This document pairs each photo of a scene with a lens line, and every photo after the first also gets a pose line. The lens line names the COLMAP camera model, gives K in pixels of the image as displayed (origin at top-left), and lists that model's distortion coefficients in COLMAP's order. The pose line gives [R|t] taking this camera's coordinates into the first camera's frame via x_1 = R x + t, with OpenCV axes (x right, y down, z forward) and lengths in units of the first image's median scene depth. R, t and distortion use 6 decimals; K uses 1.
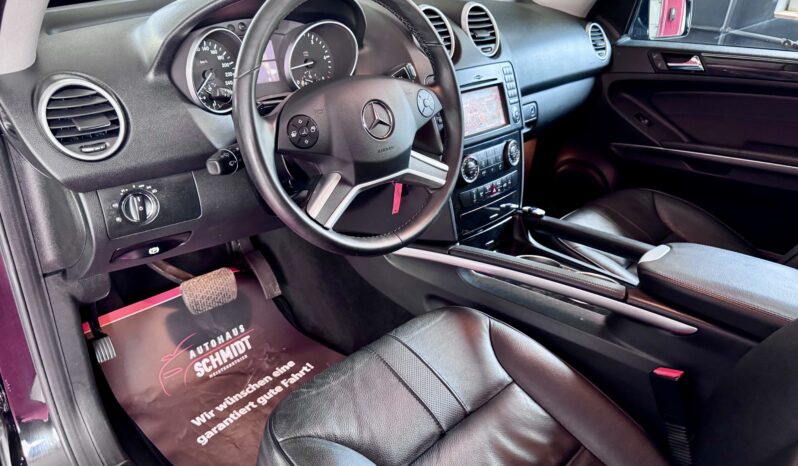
lens RADIAL K [[571.4, 0, 399.0], [0, 571.4, 233.0], [0, 0, 1]] dist [0.045530, -0.095602]
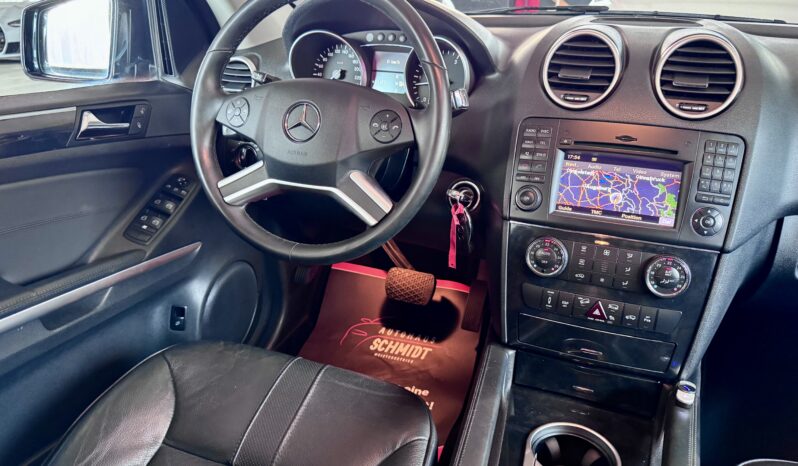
lens RADIAL K [[571.4, 0, 399.0], [0, 571.4, 233.0], [0, 0, 1]] dist [0.045530, -0.095602]
pose [[0.386237, 0.328653, -0.861863, 0.608391], [-0.406526, 0.899381, 0.160779, -0.168036], [0.827984, 0.288271, 0.480980, 0.481791]]
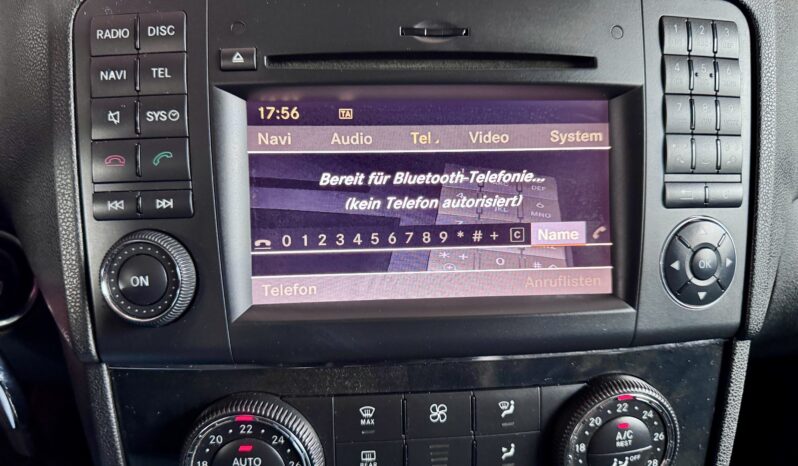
lens RADIAL K [[678.0, 0, 429.0], [0, 678.0, 234.9], [0, 0, 1]] dist [-0.000039, -0.000814]
pose [[0.761247, 0.250262, -0.598225, 0.276567], [-0.280796, 0.958769, 0.043776, -0.206587], [0.584514, 0.134655, 0.800132, 0.790165]]
